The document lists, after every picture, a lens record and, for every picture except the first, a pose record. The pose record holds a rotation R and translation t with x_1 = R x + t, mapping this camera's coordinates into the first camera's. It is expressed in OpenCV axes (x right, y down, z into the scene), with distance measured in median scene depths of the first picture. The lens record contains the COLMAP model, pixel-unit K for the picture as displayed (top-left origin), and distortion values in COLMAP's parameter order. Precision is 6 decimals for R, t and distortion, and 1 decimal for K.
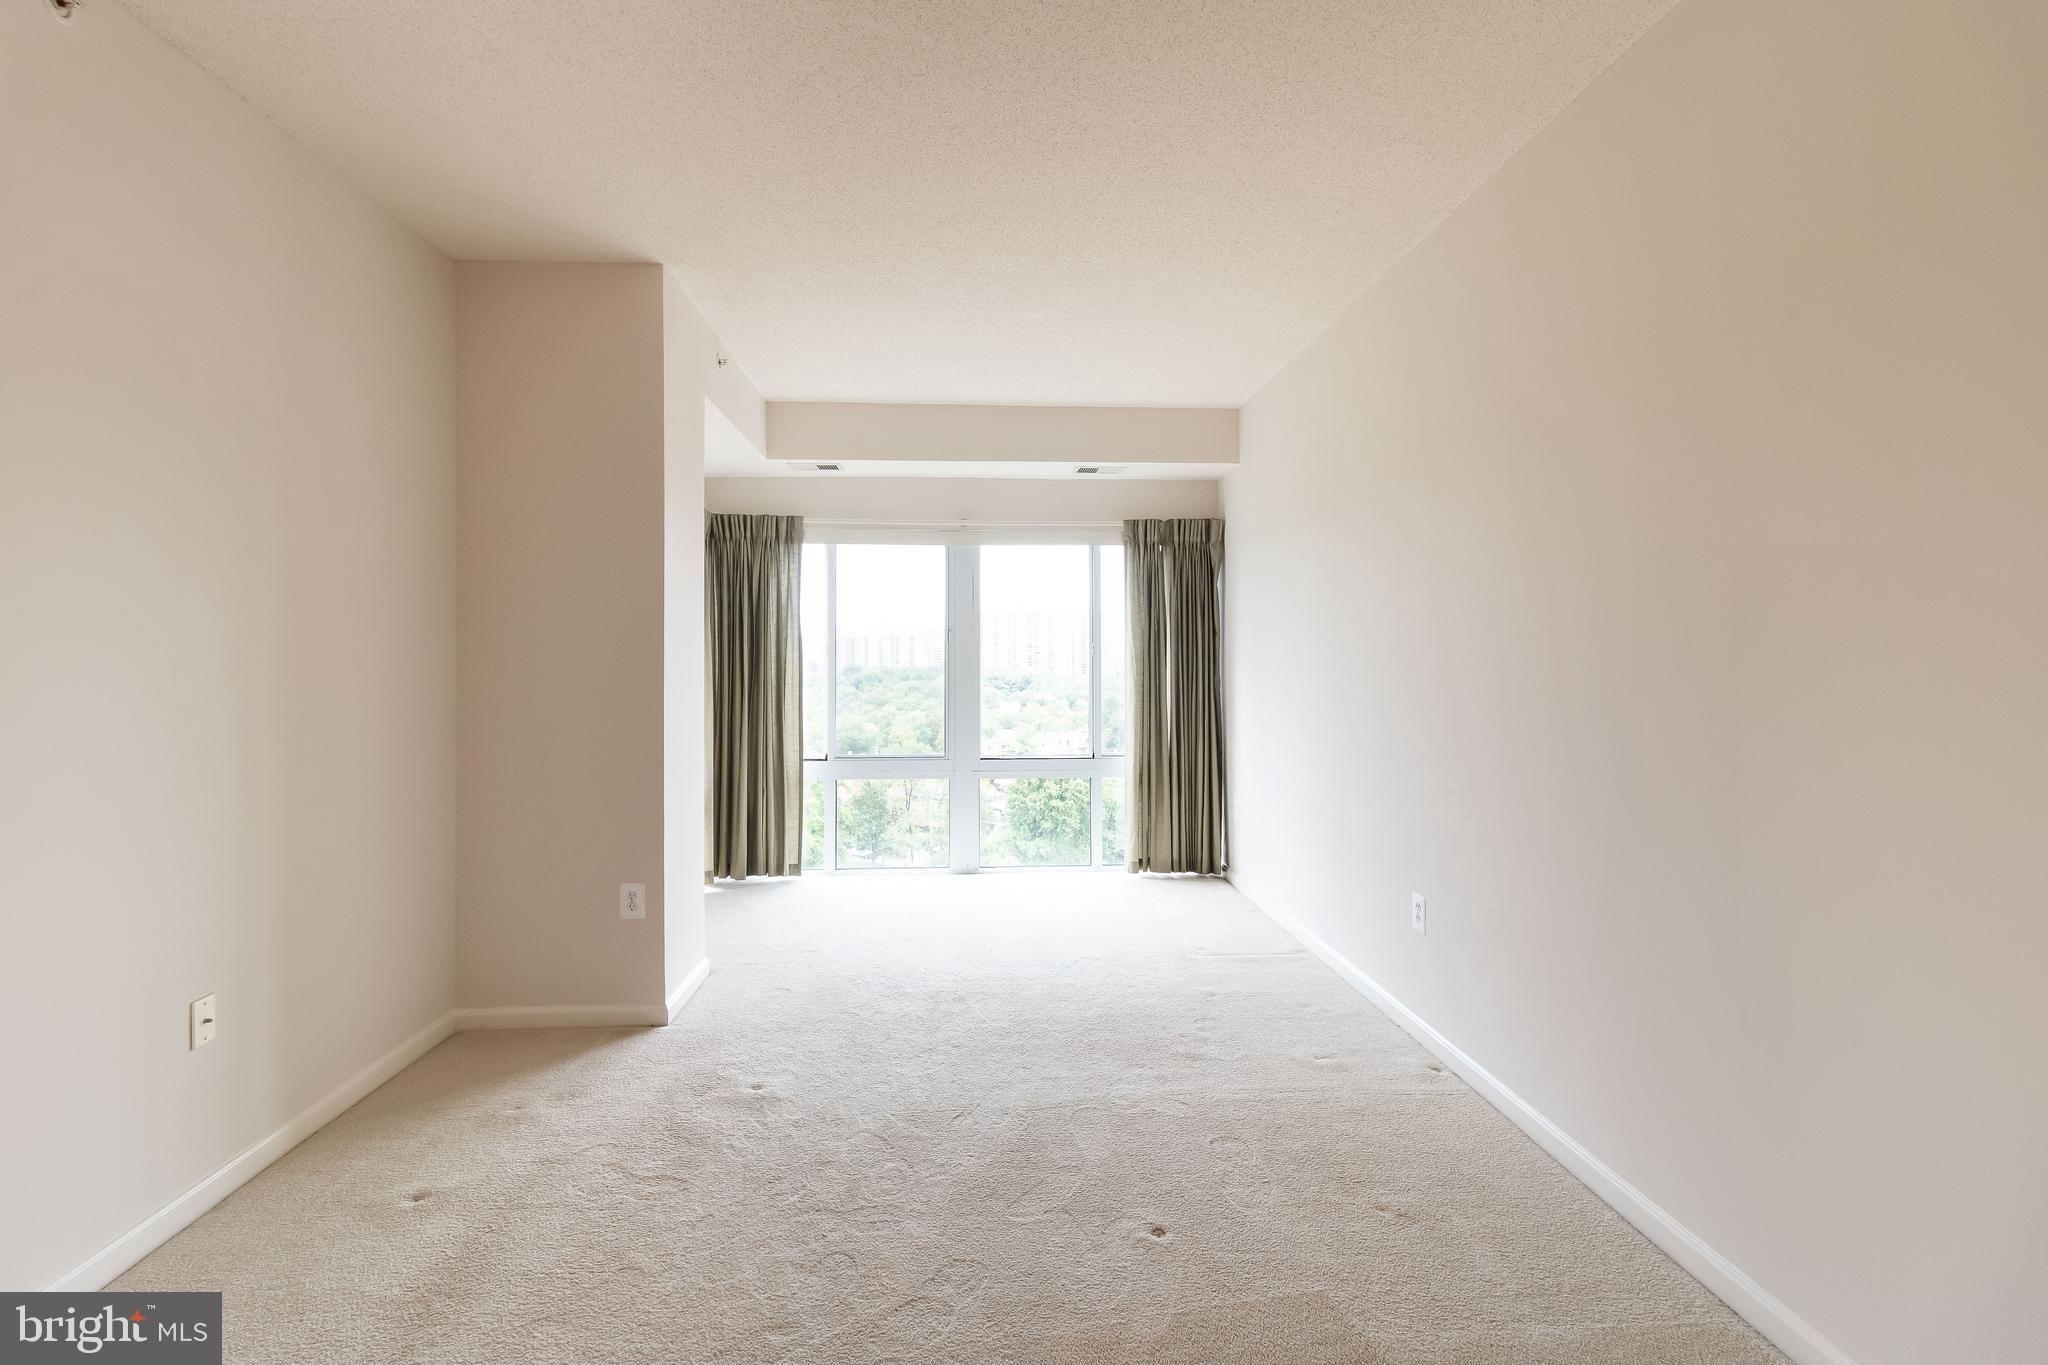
lens RADIAL K [[945.7, 0, 976.5], [0, 945.7, 660.0], [0, 0, 1]] dist [0.003352, 0.001006]
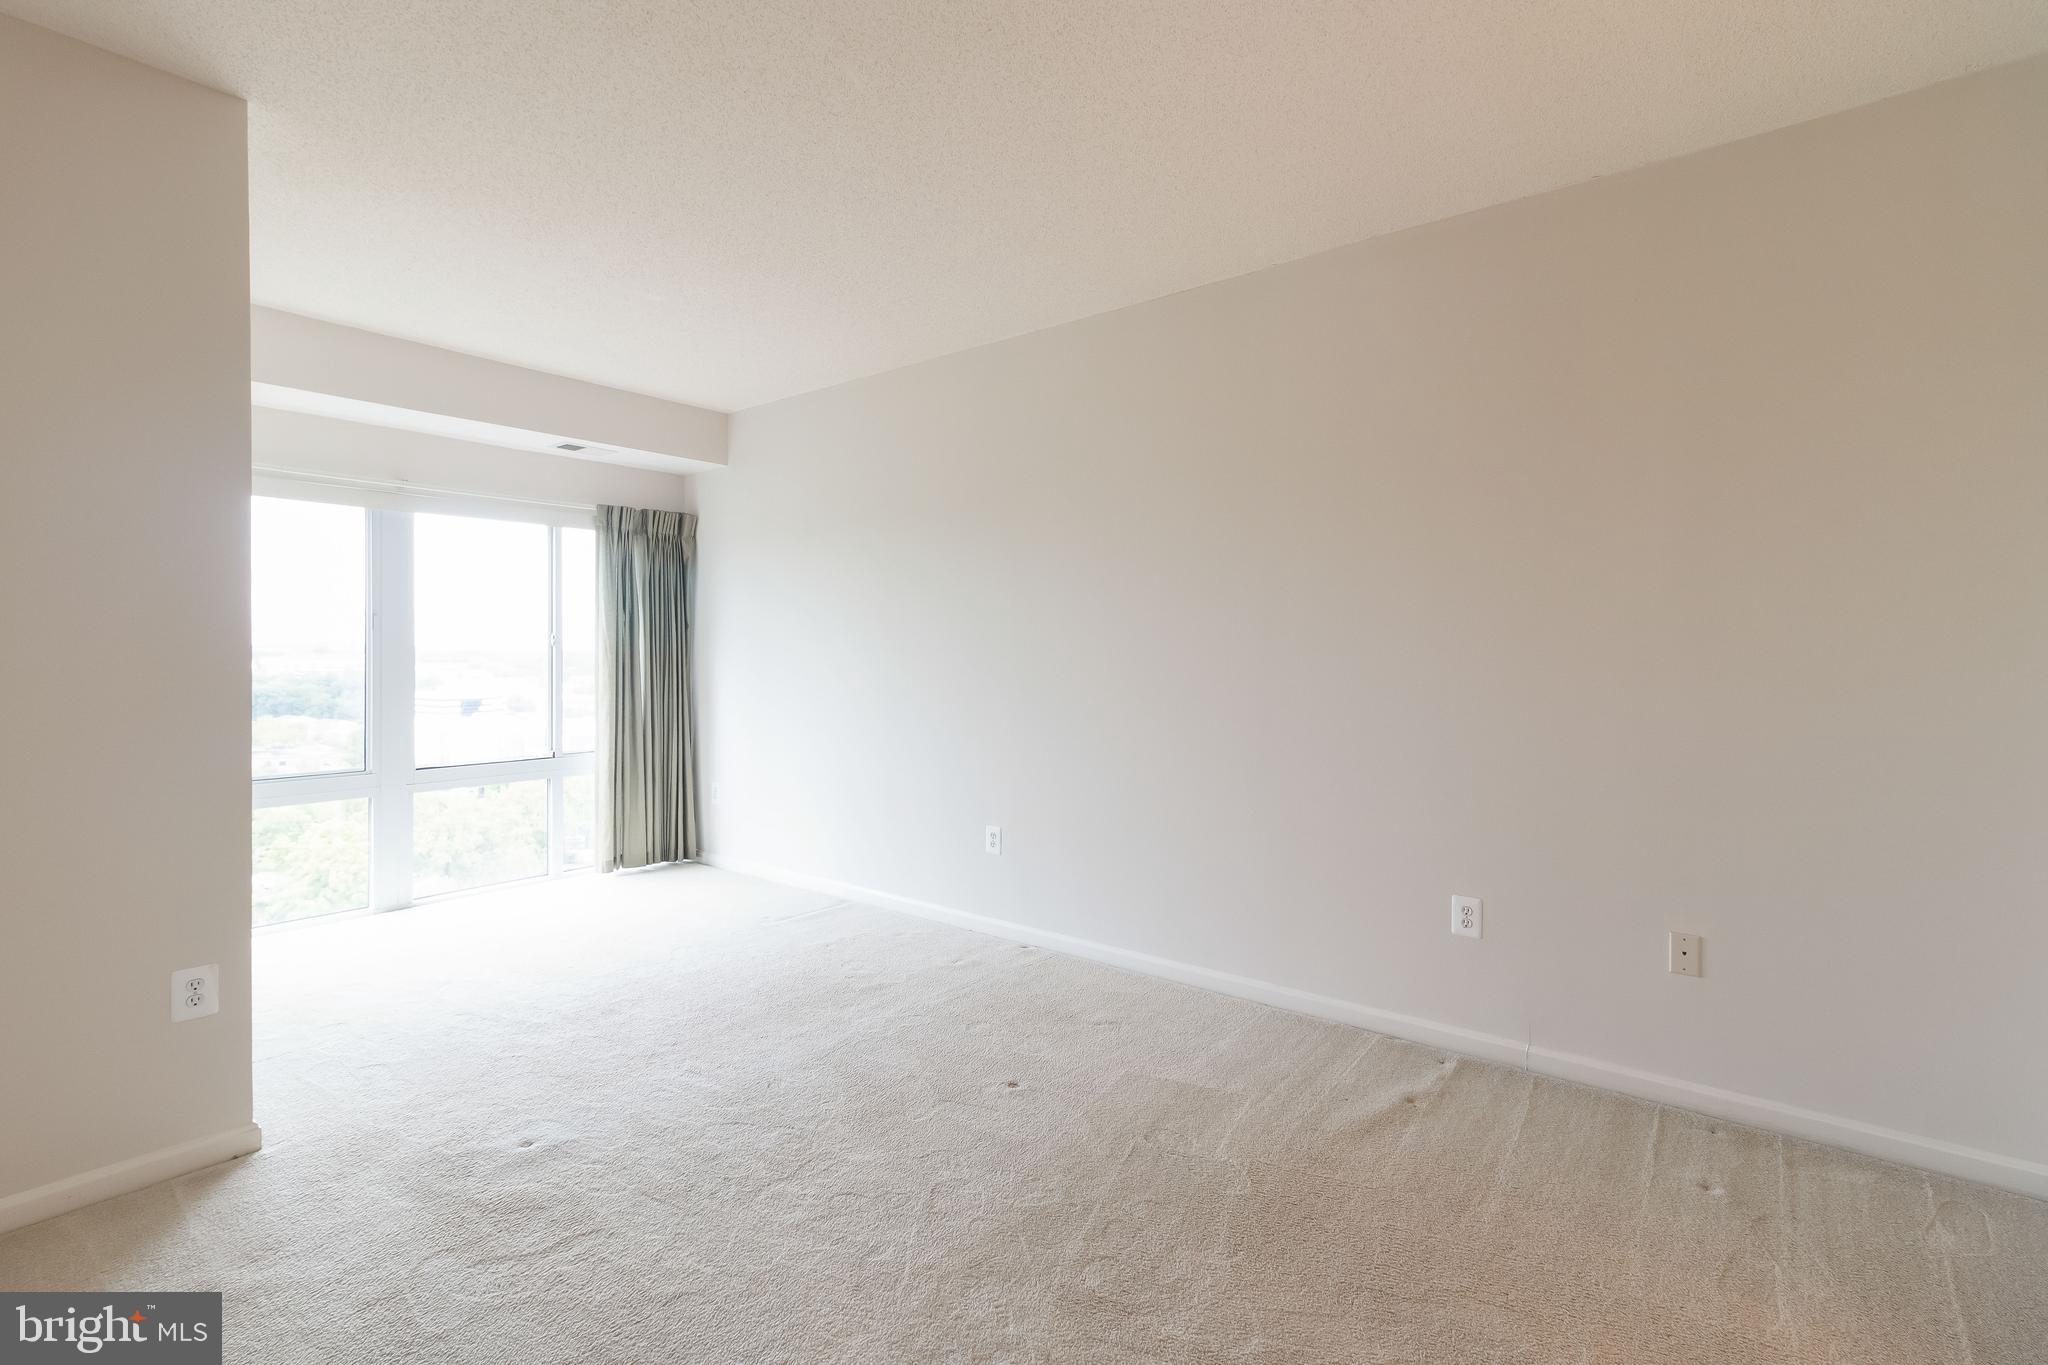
lens RADIAL K [[977.7, 0, 1000.6], [0, 977.7, 663.7], [0, 0, 1]] dist [0.005999, -0.003771]
pose [[0.661804, -0.007753, 0.749637, -0.316217], [-0.001672, 0.999929, 0.011817, 0.000301], [-0.749675, -0.009074, 0.661744, 0.043876]]
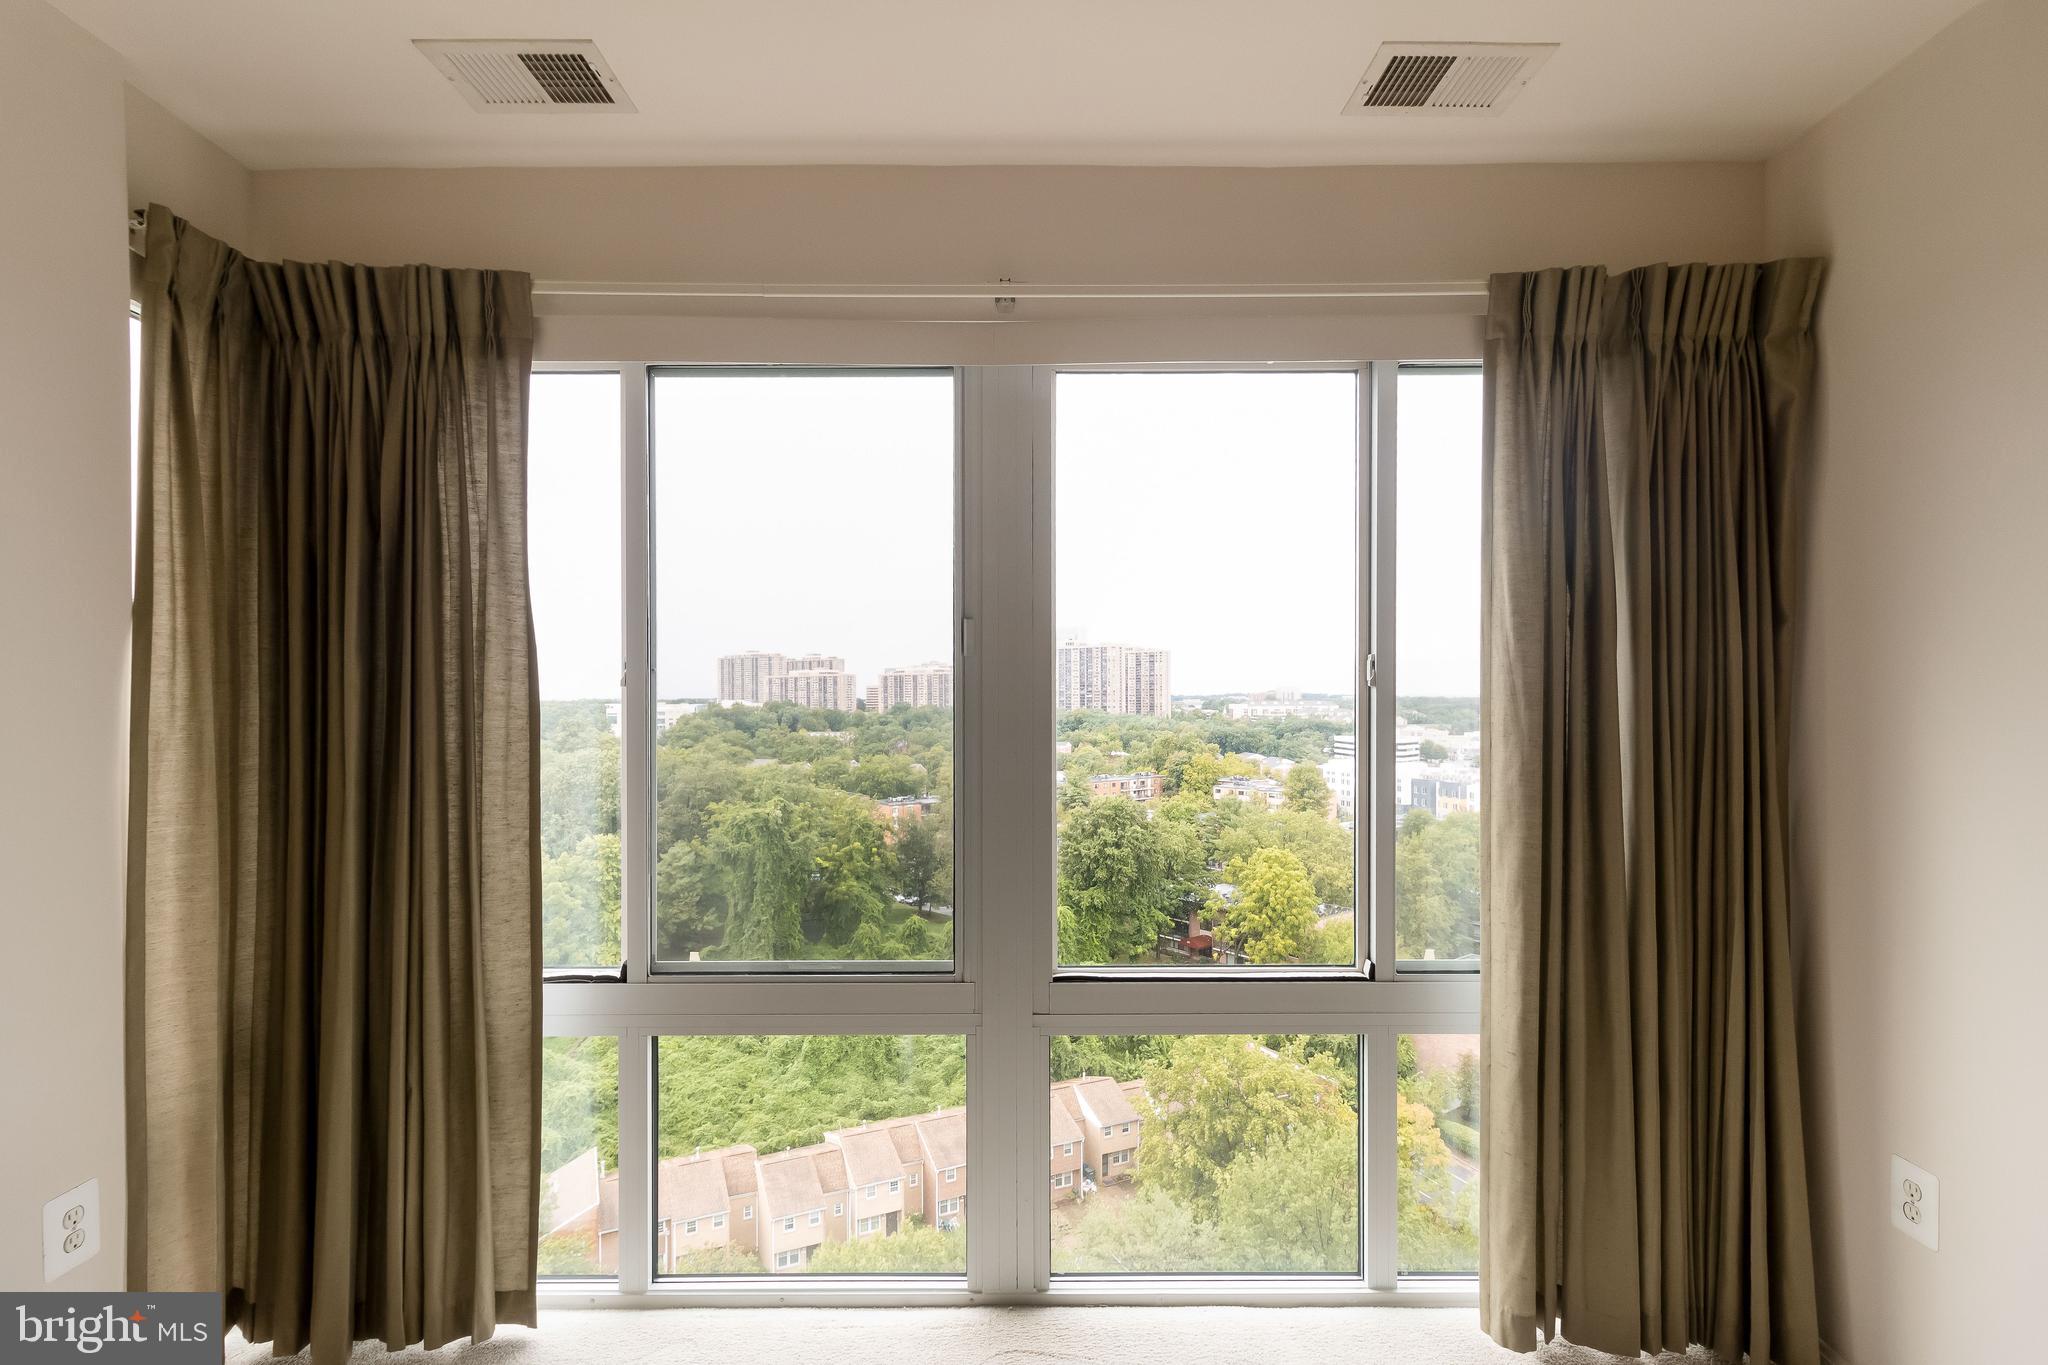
lens RADIAL K [[977.7, 0, 1001.8], [0, 977.7, 695.7], [0, 0, 1]] dist [0.005999, -0.003771]
pose [[0.999654, 0.001774, -0.026226, -0.004876], [-0.001868, 0.999992, -0.003543, -0.000048], [0.026220, 0.003591, 0.999650, 0.657286]]
